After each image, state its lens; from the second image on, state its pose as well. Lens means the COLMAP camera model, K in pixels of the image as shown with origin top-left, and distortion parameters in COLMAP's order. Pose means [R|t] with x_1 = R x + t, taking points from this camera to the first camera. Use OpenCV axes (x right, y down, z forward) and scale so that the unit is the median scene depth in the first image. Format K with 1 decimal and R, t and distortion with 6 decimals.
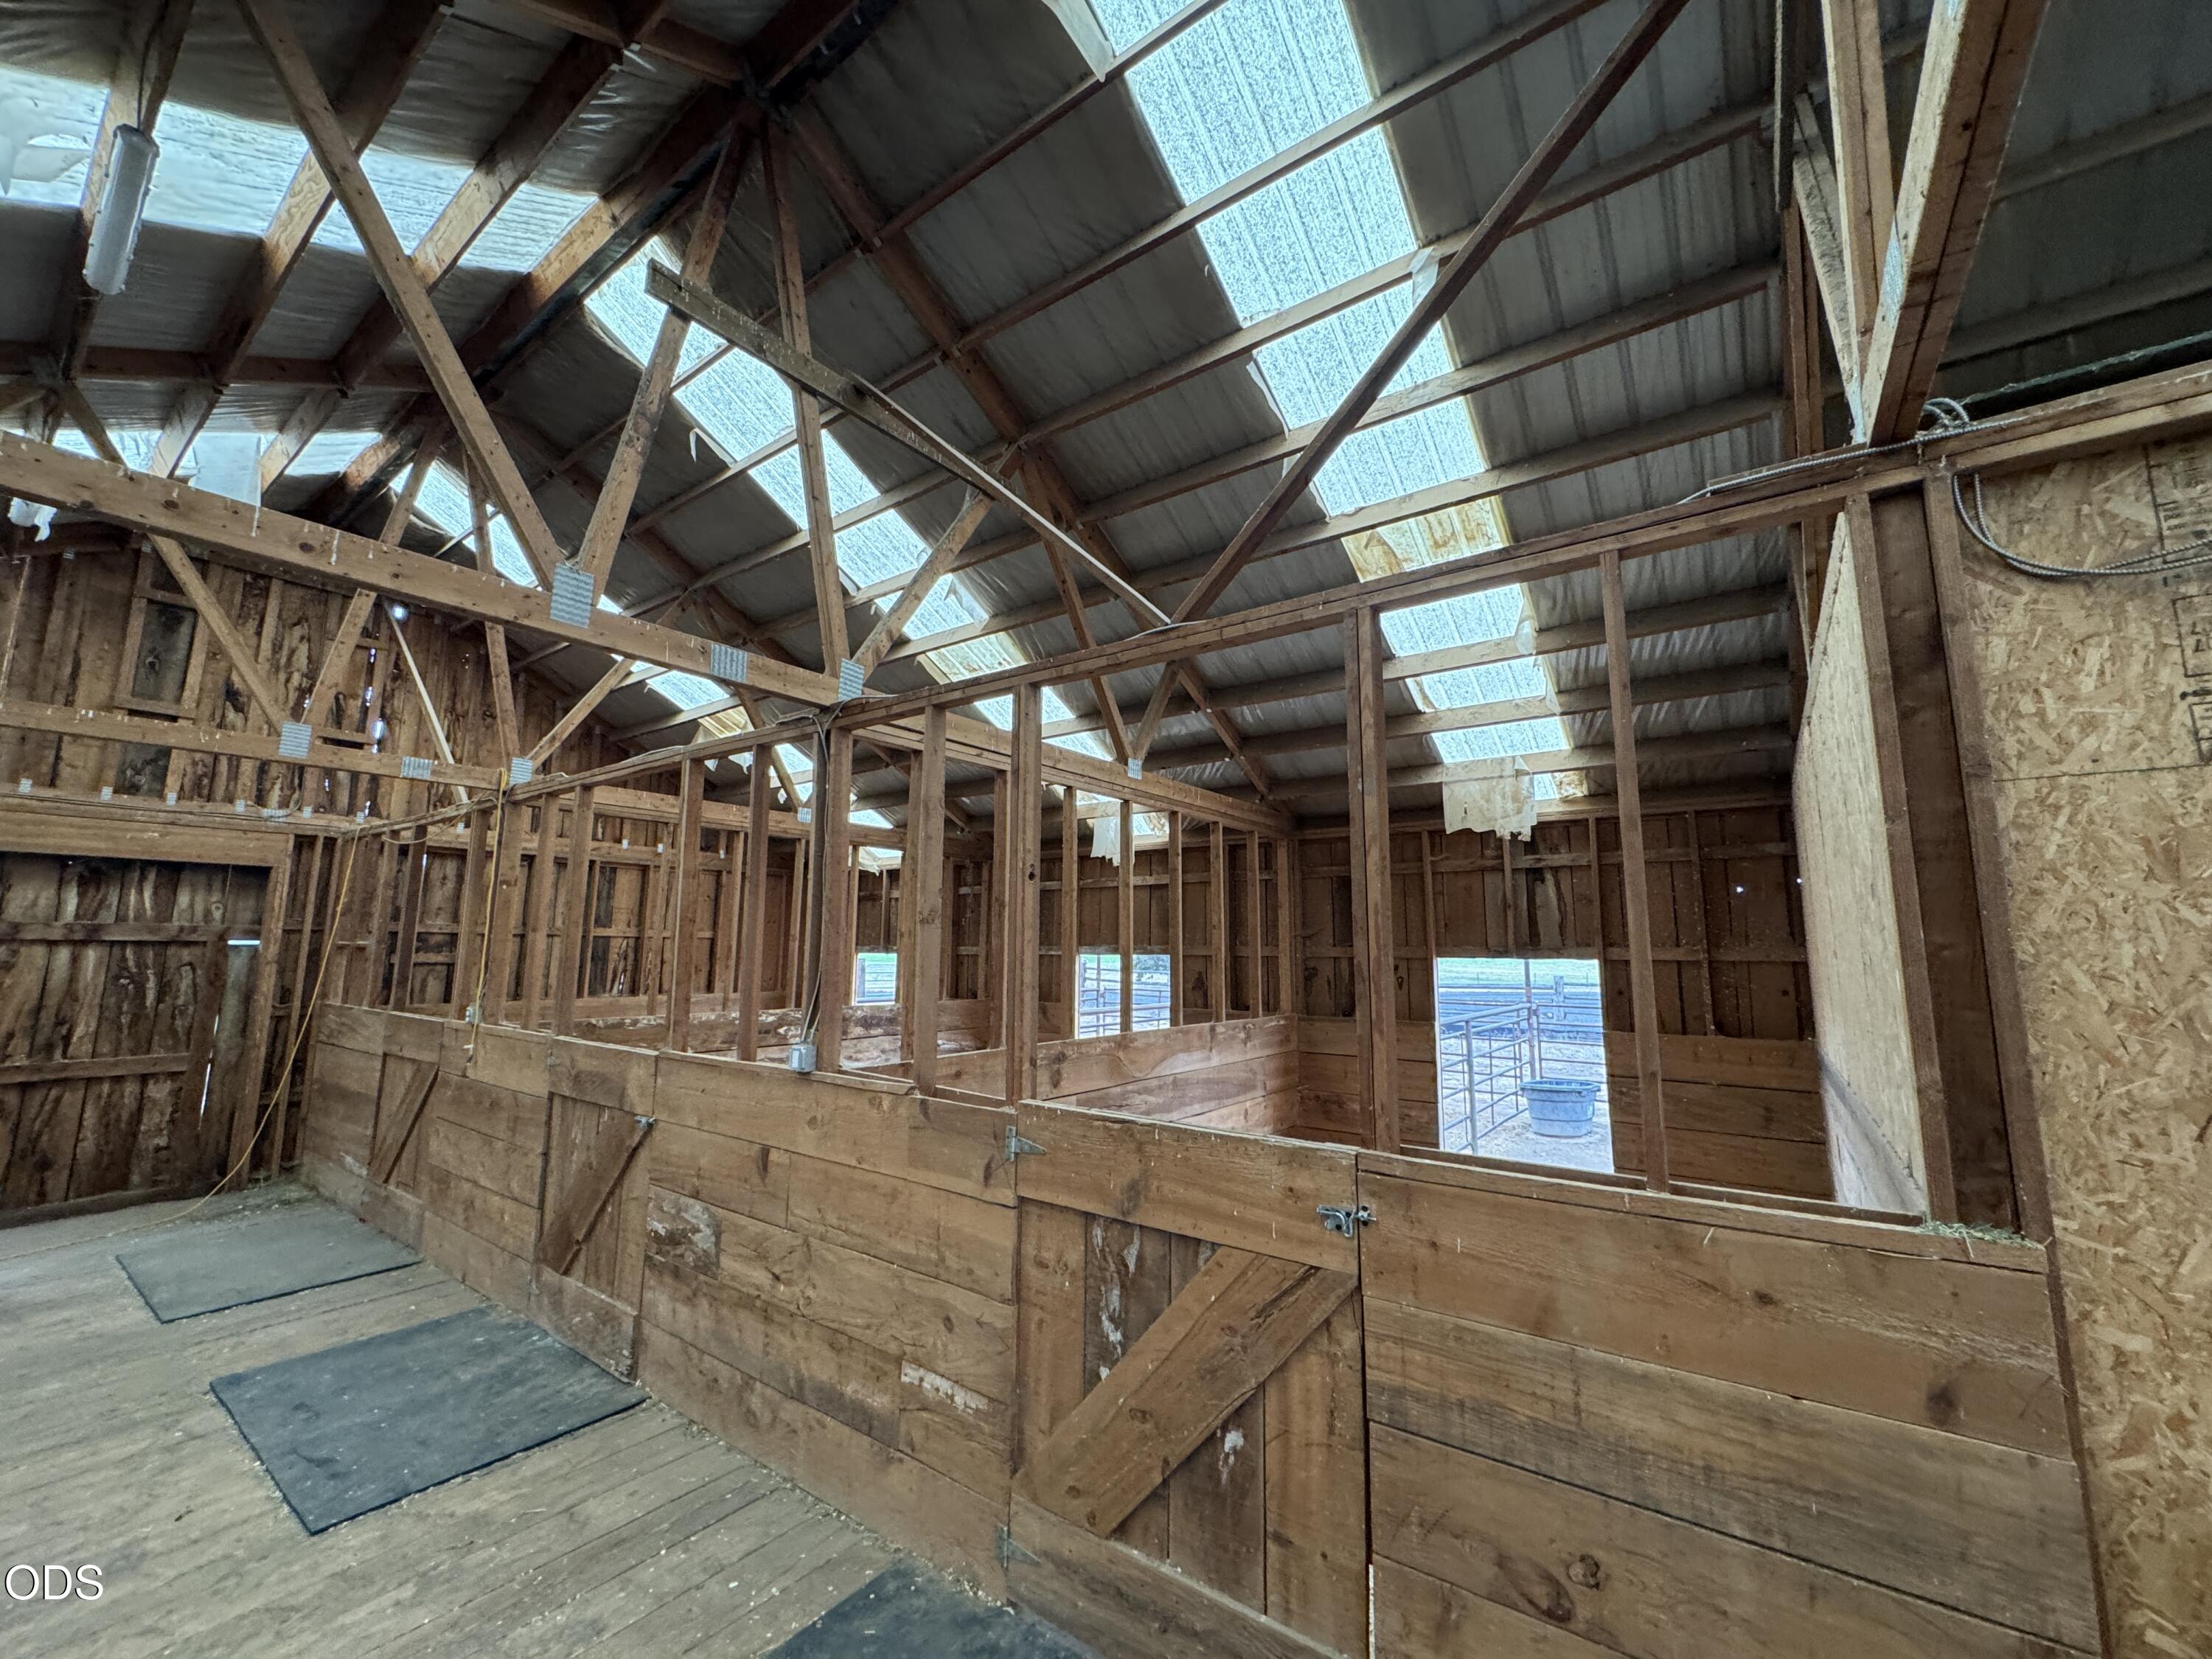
lens RADIAL K [[875.5, 0, 1115.2], [0, 875.5, 835.0], [0, 0, 1]] dist [-0.001739, -0.000236]
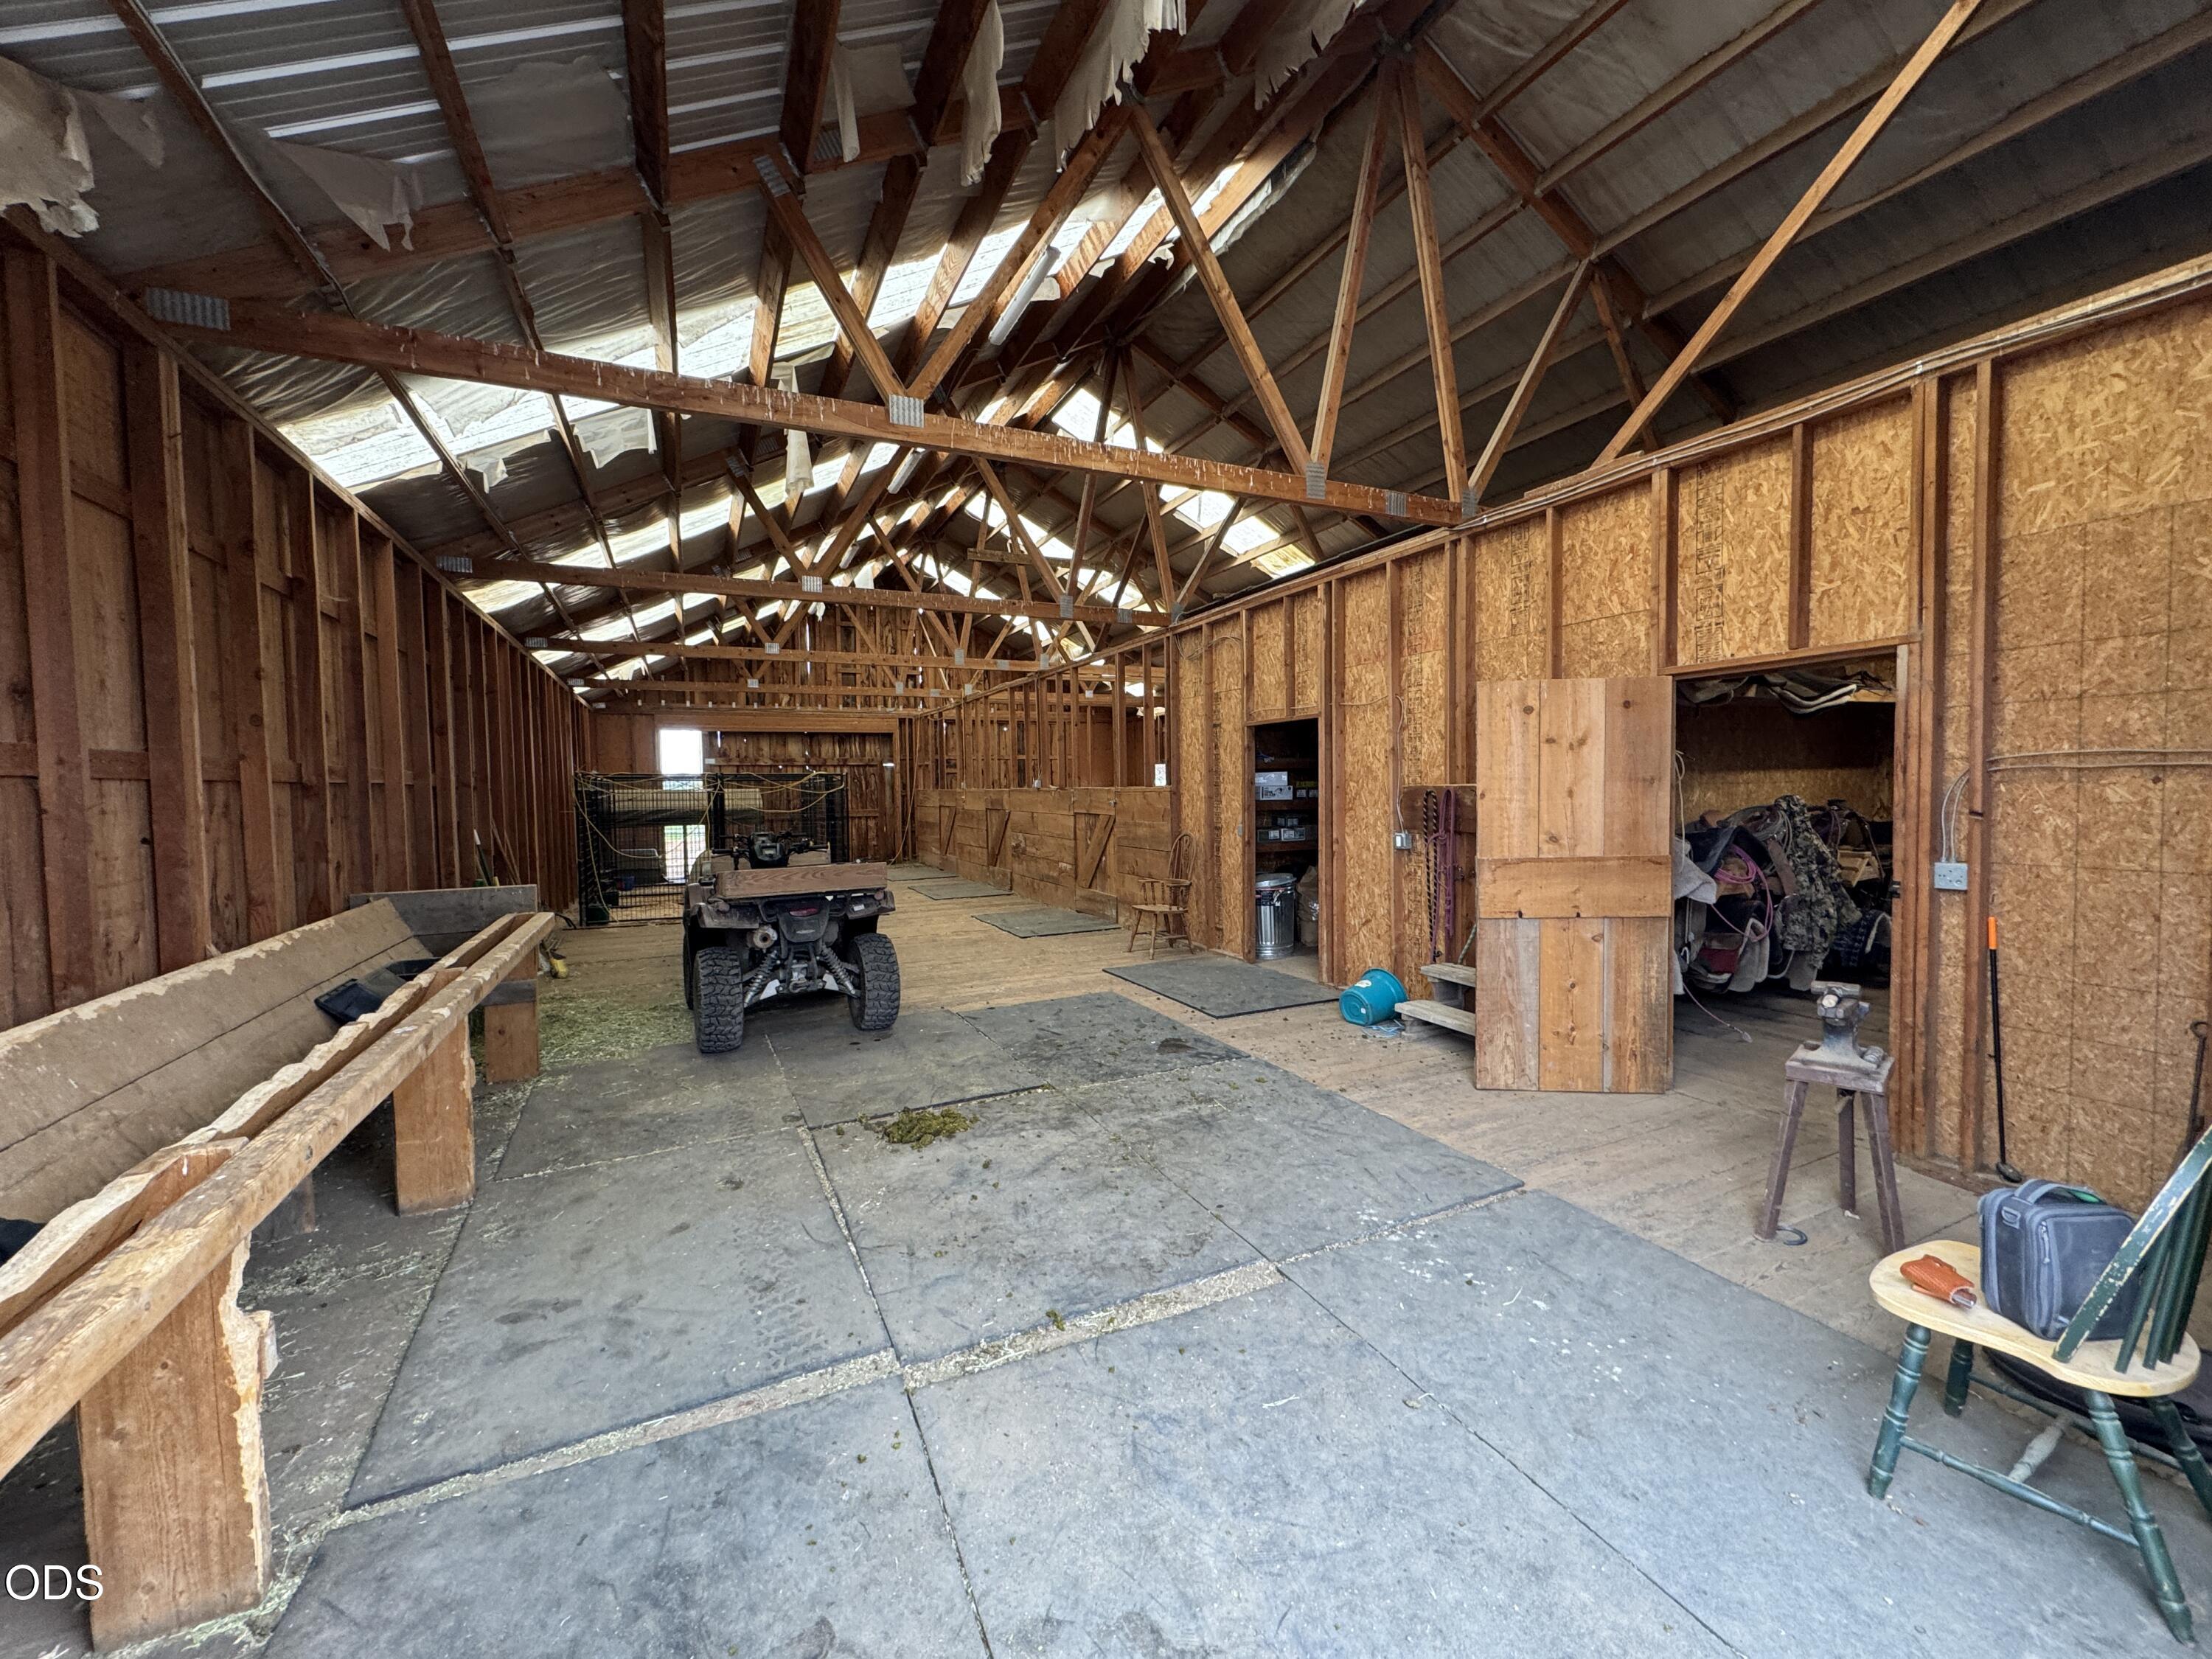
lens RADIAL K [[875.5, 0, 1102.4], [0, 875.5, 824.7], [0, 0, 1]] dist [-0.001739, -0.000236]
pose [[0.875262, -0.001450, -0.483647, 0.726905], [0.091039, 0.982614, 0.161809, -0.054366], [0.475004, -0.185656, 0.860176, -0.874970]]
